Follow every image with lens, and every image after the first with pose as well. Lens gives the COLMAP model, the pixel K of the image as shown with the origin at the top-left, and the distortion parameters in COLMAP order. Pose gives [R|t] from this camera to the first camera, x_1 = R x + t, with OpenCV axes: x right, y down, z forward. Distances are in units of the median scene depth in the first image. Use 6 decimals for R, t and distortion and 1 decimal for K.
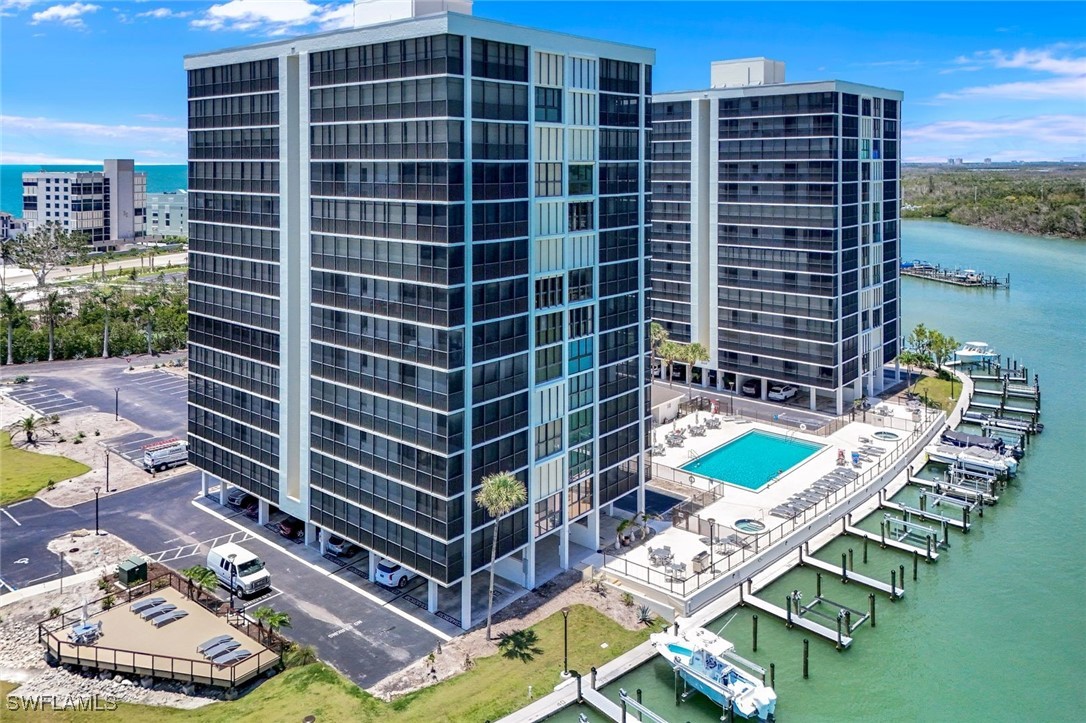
lens RADIAL K [[839.5, 0, 541.3], [0, 839.5, 192.2], [0, 0, 1]] dist [0.034754, -0.008858]
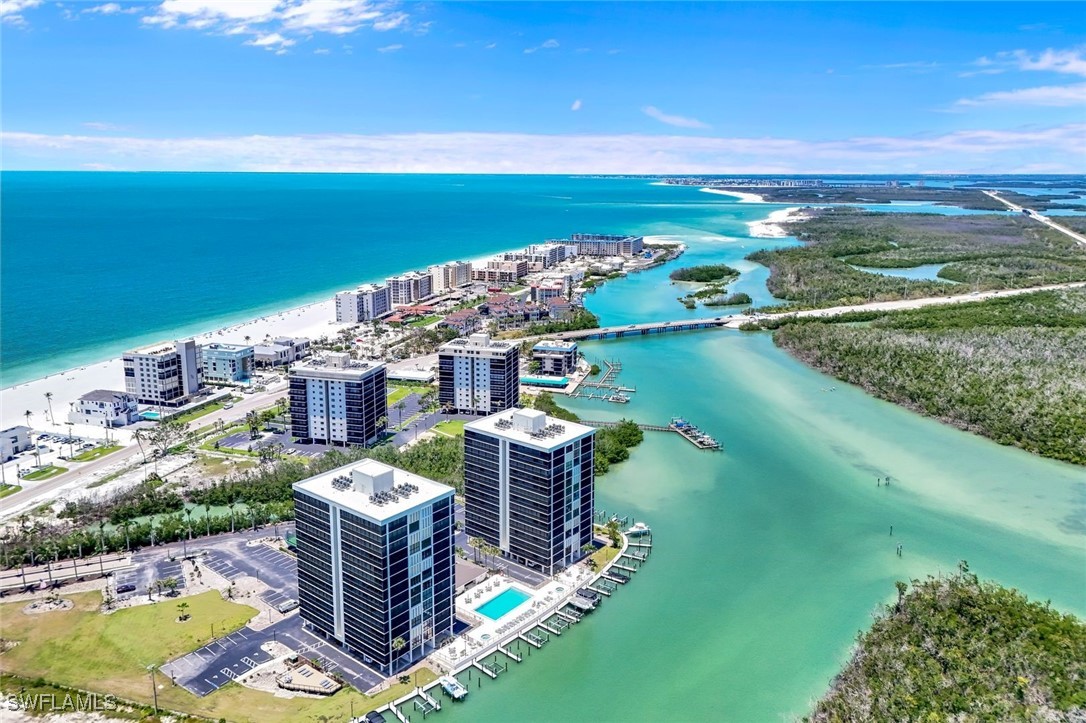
lens RADIAL K [[797.3, 0, 541.9], [0, 797.3, 331.8], [0, 0, 1]] dist [0.043303, -0.000766]
pose [[0.999402, -0.000224, 0.034573, 0.385509], [-0.005685, 0.985301, 0.170732, -1.345913], [-0.034103, -0.170827, 0.984711, -1.908692]]
